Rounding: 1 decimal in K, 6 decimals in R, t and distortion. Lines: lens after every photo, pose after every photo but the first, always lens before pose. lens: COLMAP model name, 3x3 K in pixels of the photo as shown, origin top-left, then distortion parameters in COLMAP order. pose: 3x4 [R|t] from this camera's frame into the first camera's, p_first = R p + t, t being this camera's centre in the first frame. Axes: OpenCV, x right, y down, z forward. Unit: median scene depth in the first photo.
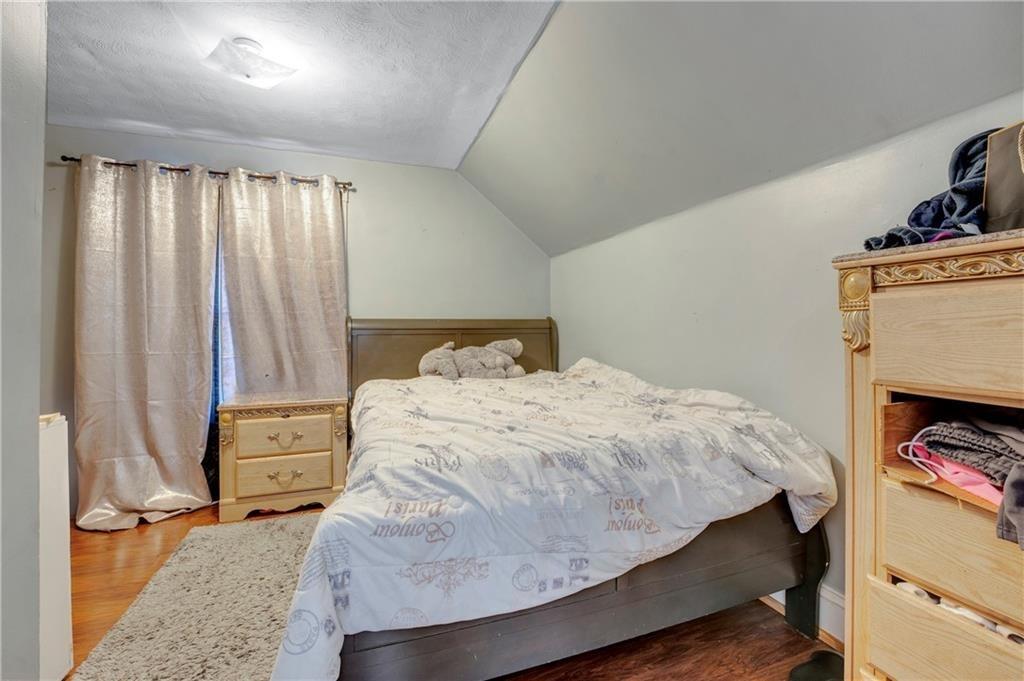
lens RADIAL K [[438.5, 0, 512.0], [0, 438.5, 340.5], [0, 0, 1]] dist [-0.014502, -0.000311]
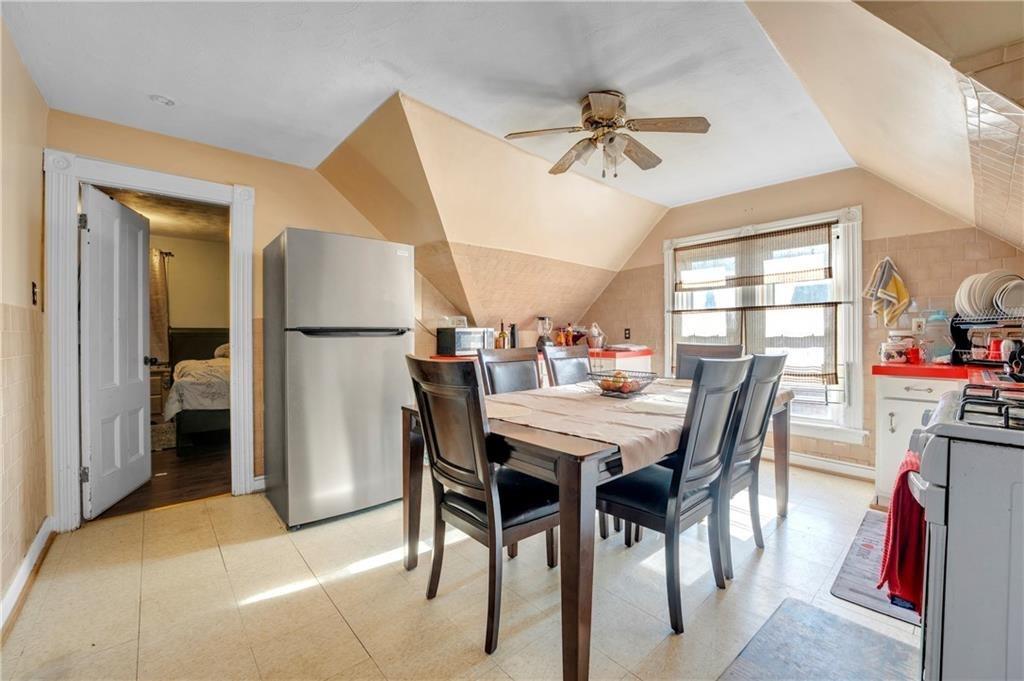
lens RADIAL K [[438.5, 0, 512.0], [0, 438.5, 340.5], [0, 0, 1]] dist [-0.014502, -0.000311]
pose [[0.938143, -0.002678, 0.346237, 0.345614], [0.006035, 0.999945, -0.008618, 0.027928], [-0.346195, 0.010174, 0.938107, -1.217390]]
